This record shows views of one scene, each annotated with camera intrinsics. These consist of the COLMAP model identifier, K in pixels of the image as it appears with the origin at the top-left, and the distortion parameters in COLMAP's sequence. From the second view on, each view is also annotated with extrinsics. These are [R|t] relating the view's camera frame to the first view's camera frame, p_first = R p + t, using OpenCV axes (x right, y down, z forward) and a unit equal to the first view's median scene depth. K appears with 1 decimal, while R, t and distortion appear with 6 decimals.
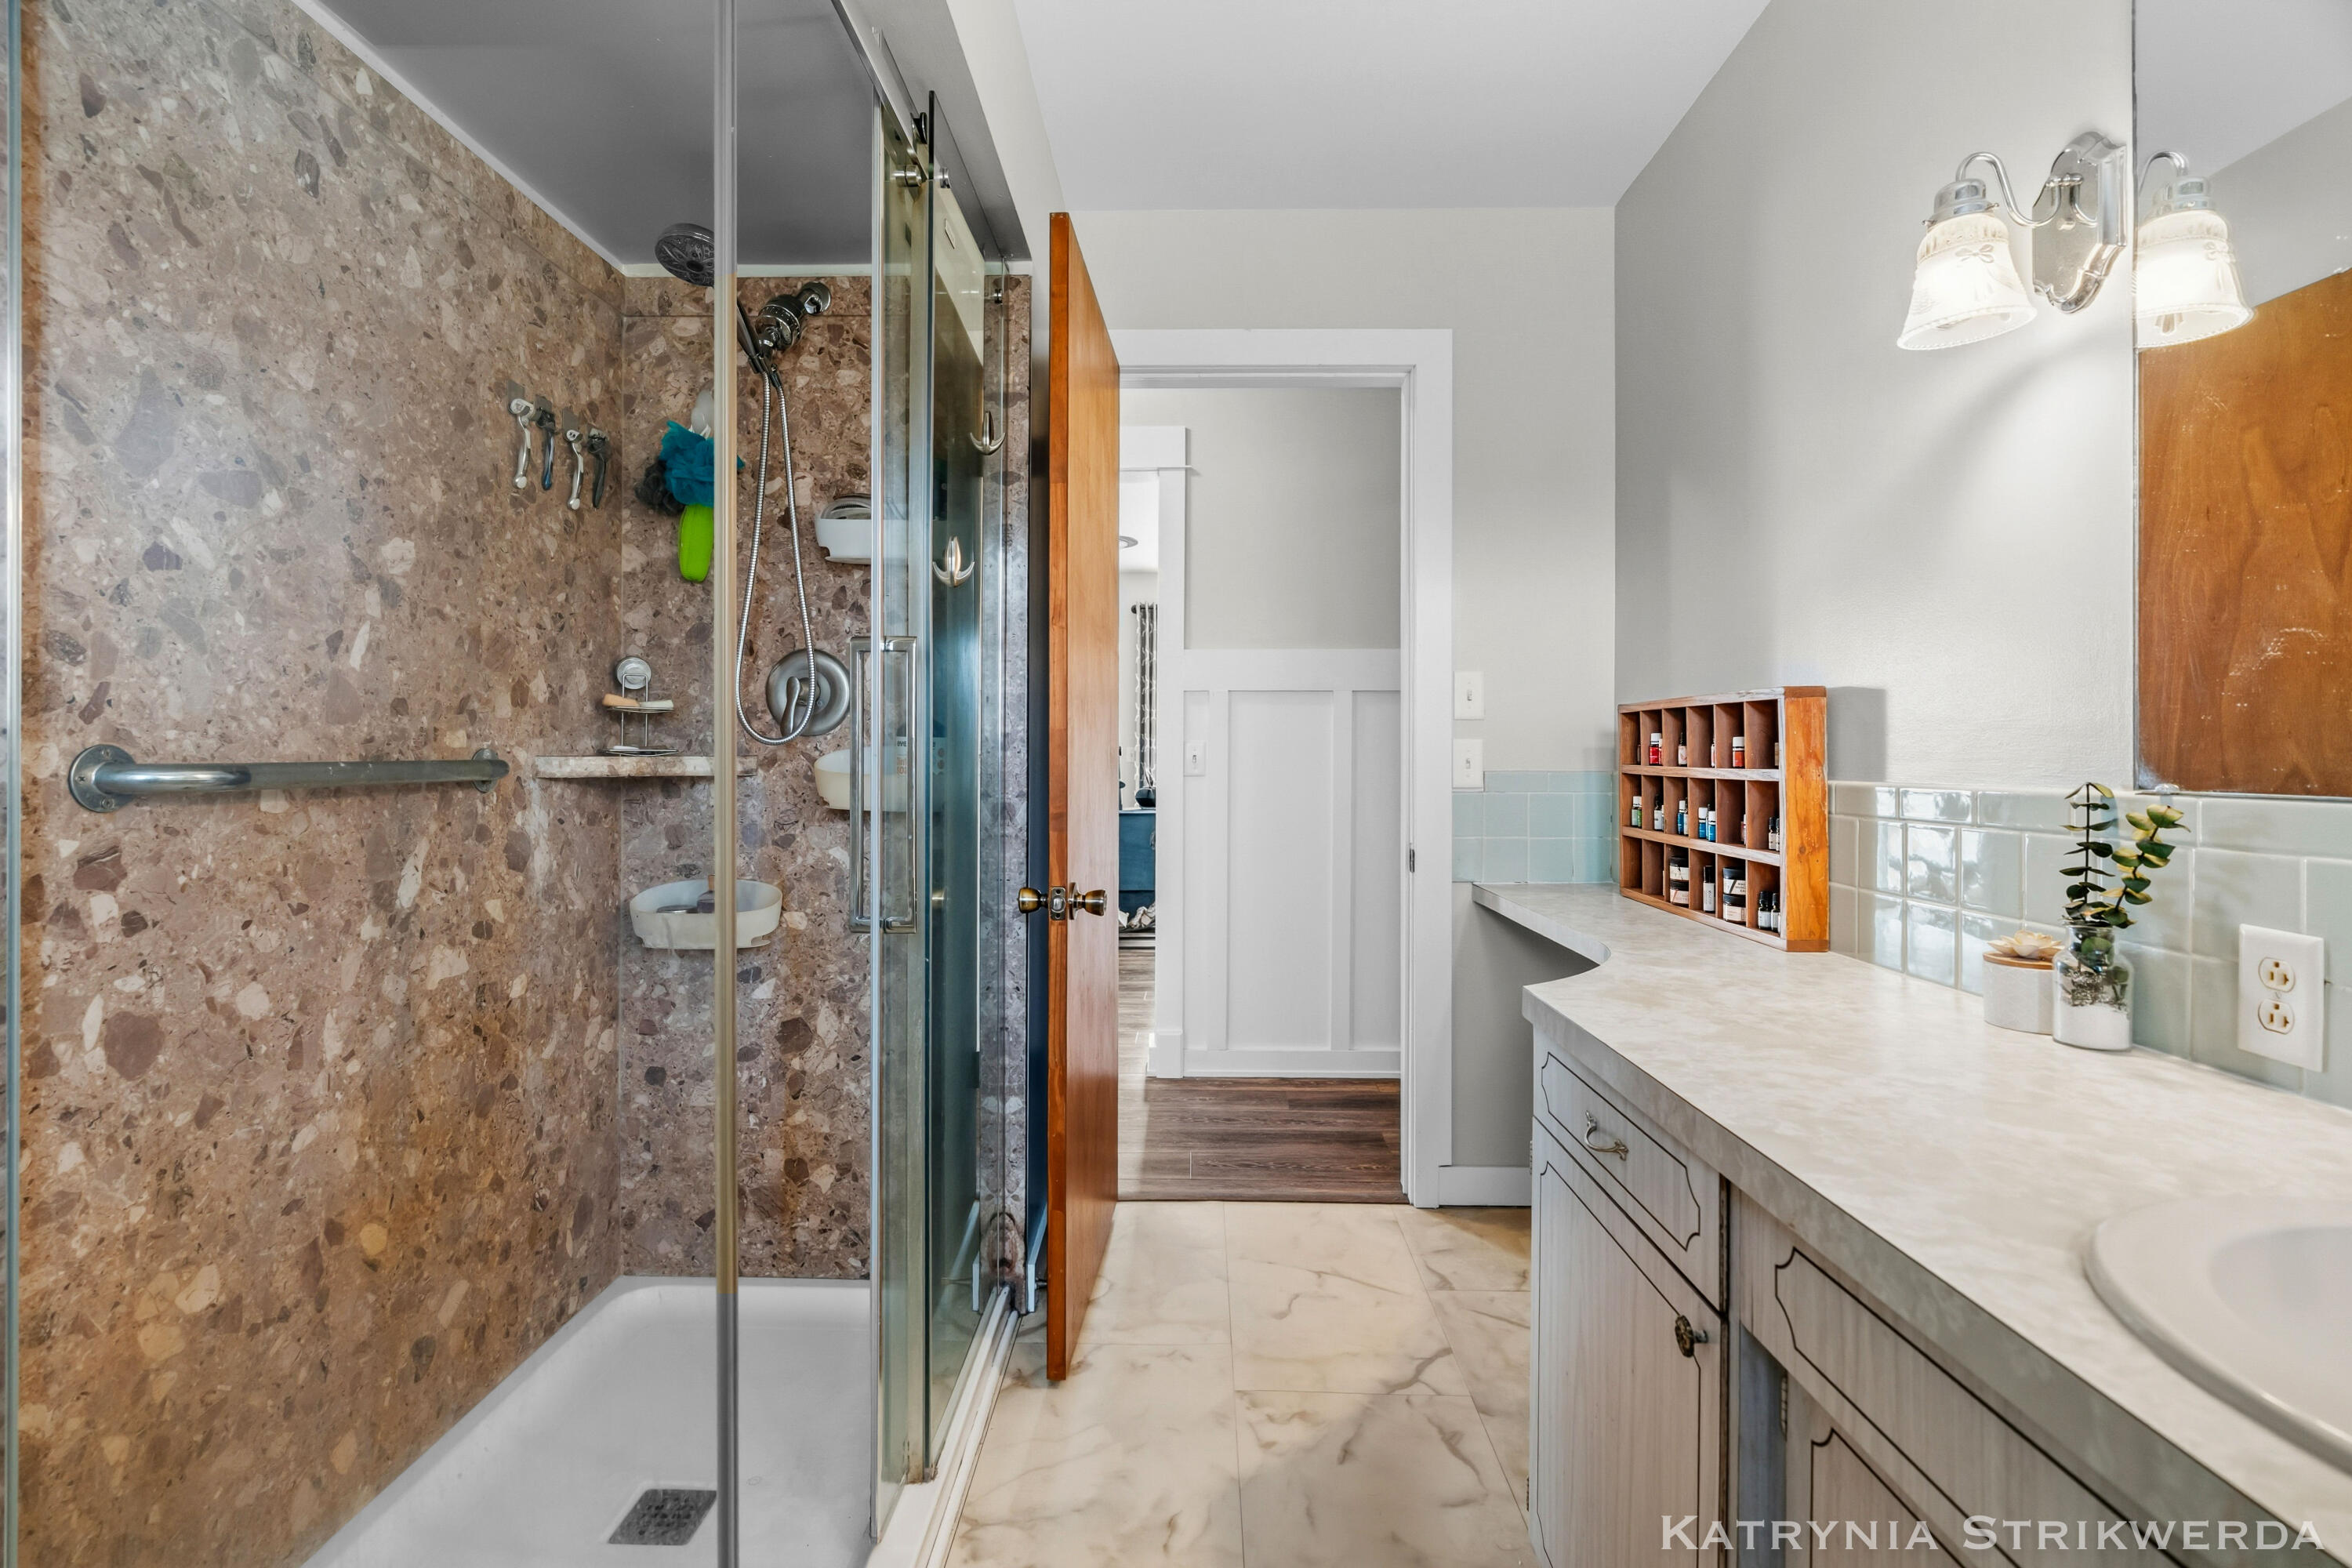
lens RADIAL K [[1074.5, 0, 1175.0], [0, 1074.5, 770.1], [0, 0, 1]] dist [-0.009450, 0.003737]
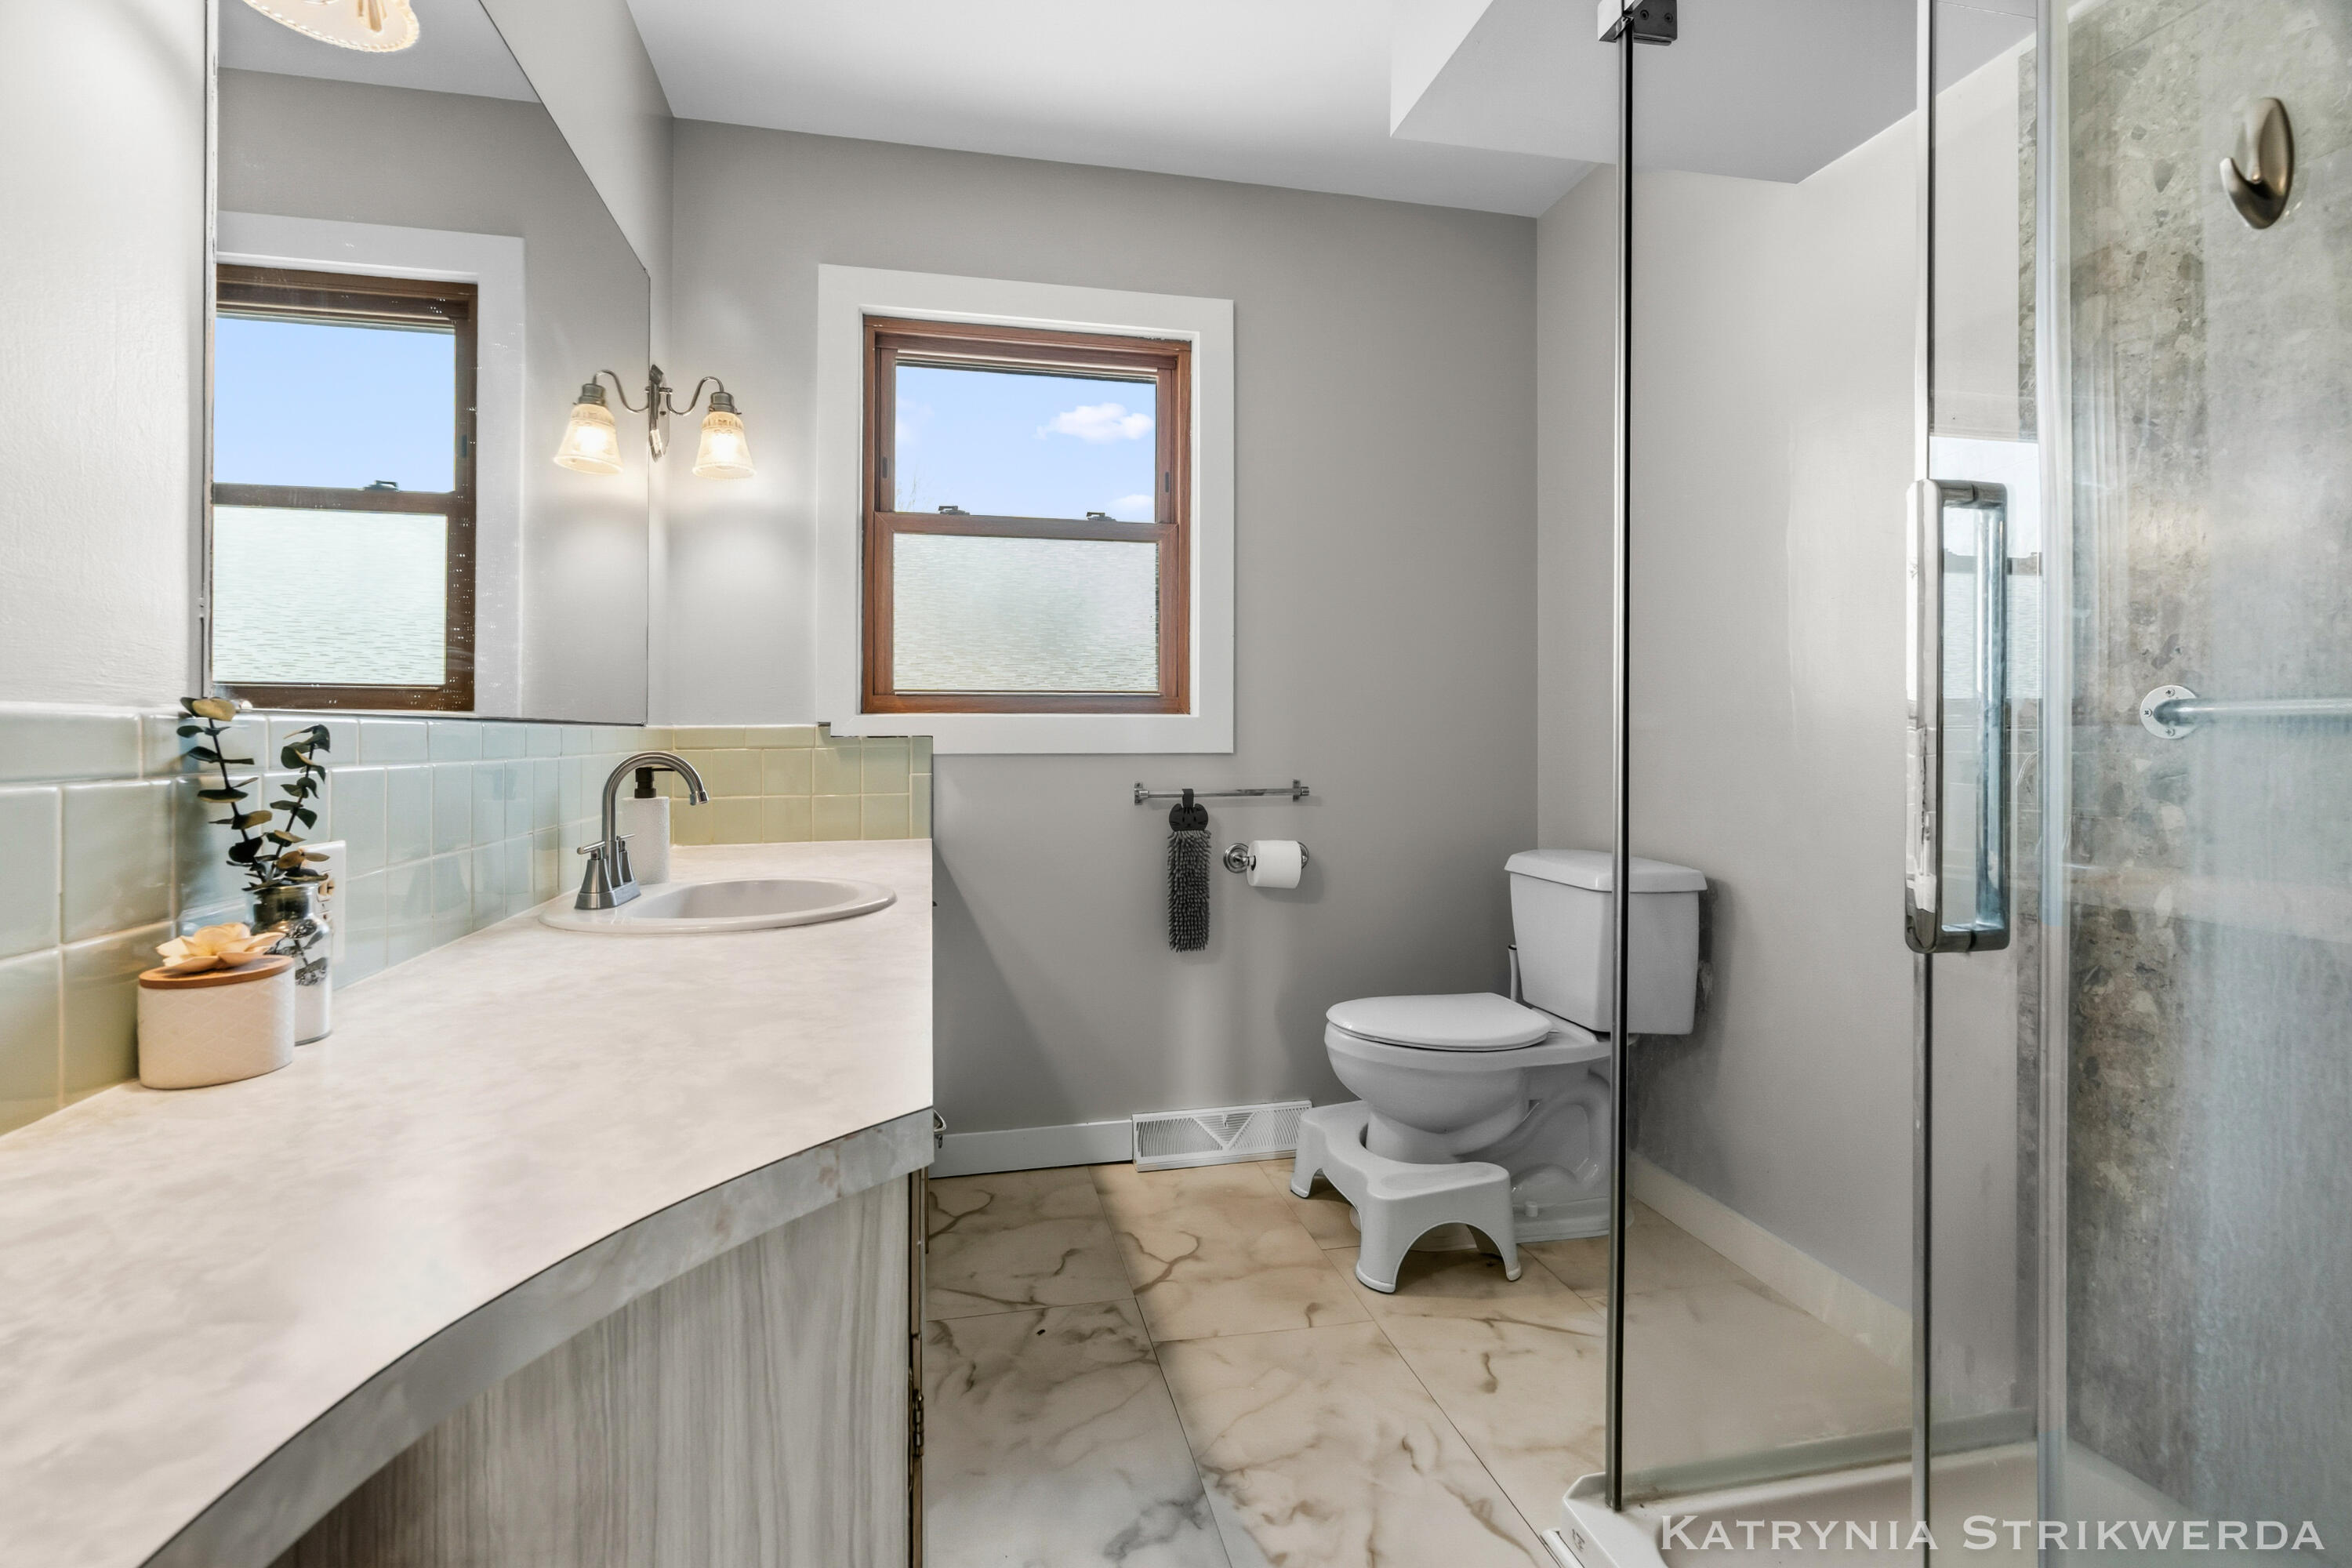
lens RADIAL K [[1074.5, 0, 1161.5], [0, 1074.5, 732.6], [0, 0, 1]] dist [-0.009450, 0.003737]
pose [[-0.971947, -0.003311, -0.235178, 0.434717], [-0.006499, 0.999897, 0.012785, 0.023717], [0.235111, 0.013955, -0.971868, 1.960945]]
